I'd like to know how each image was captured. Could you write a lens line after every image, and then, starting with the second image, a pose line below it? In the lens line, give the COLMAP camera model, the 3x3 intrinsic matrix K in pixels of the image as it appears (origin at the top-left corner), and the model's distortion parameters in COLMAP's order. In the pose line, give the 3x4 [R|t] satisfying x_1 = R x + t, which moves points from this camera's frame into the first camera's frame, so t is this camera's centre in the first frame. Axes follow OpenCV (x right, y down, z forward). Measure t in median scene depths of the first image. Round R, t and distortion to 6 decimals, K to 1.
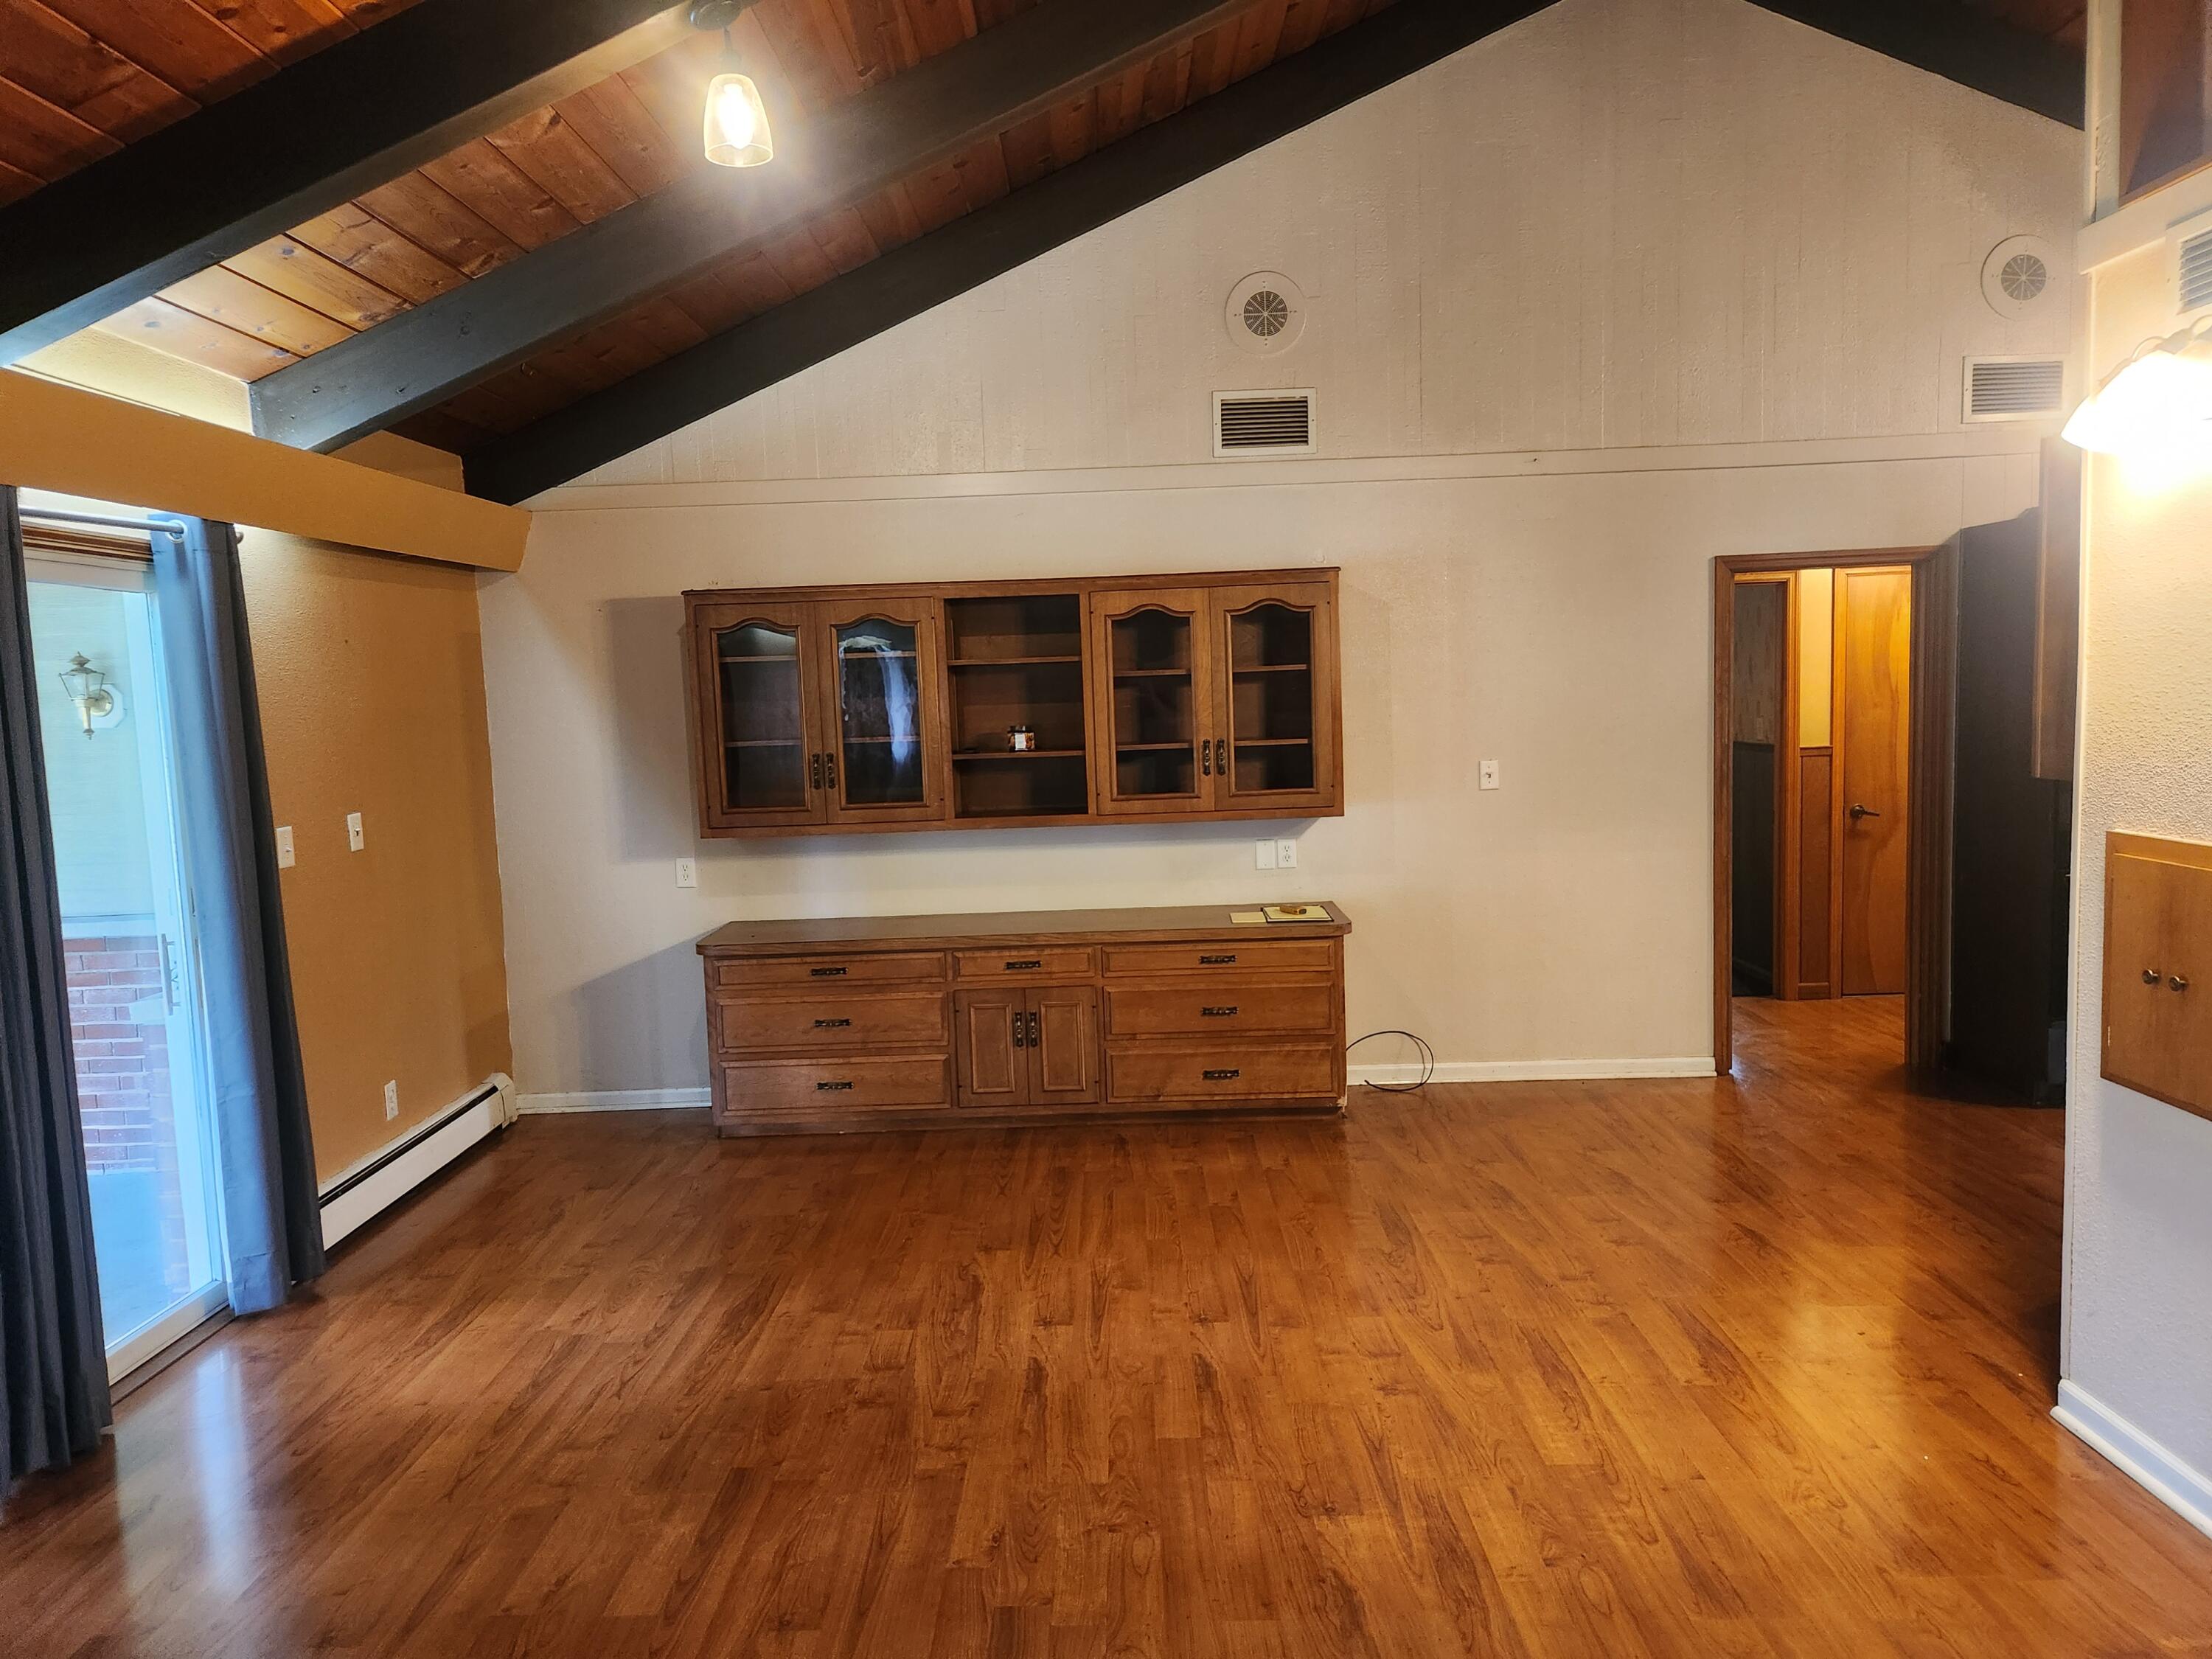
lens RADIAL K [[1475.8, 0, 1106.8], [0, 1475.8, 833.4], [0, 0, 1]] dist [0.070626, -0.059358]
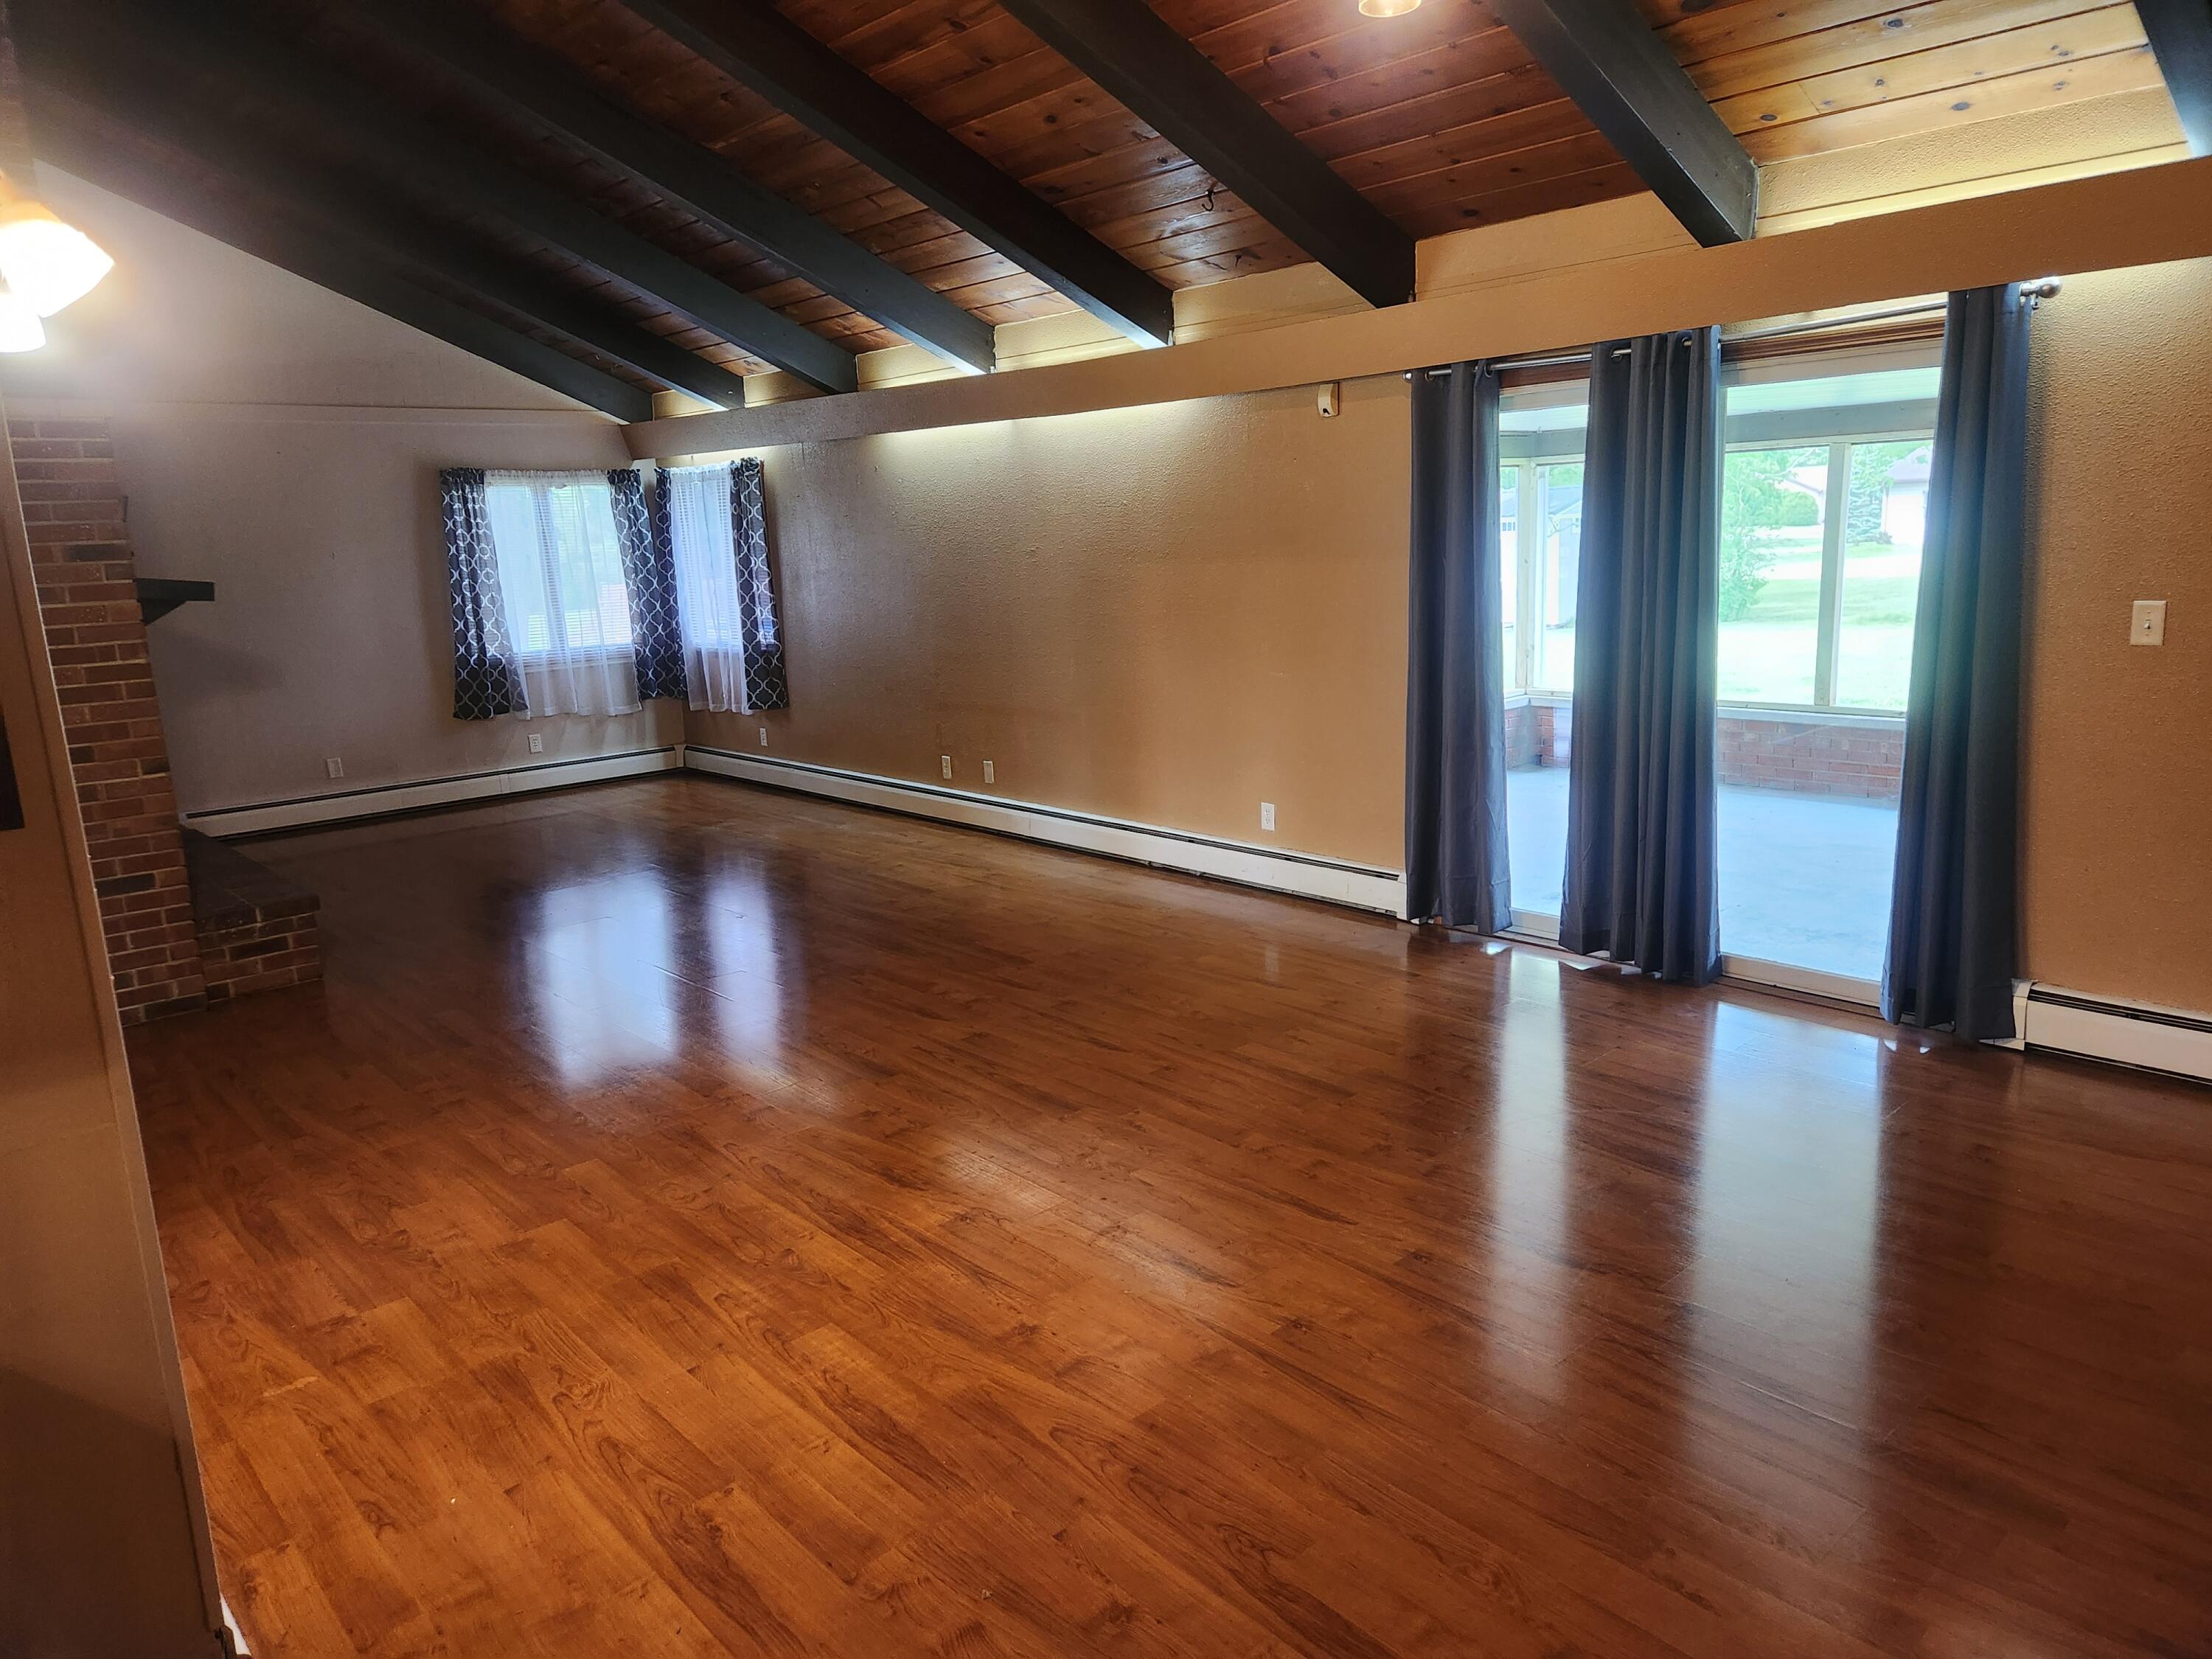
lens RADIAL K [[1475.8, 0, 1121.8], [0, 1475.8, 814.5], [0, 0, 1]] dist [0.070626, -0.059358]
pose [[-0.729746, 0.199274, -0.654034, 0.750978], [-0.000793, 0.956337, 0.292266, -0.214368], [0.683718, 0.213799, -0.697725, 1.781480]]
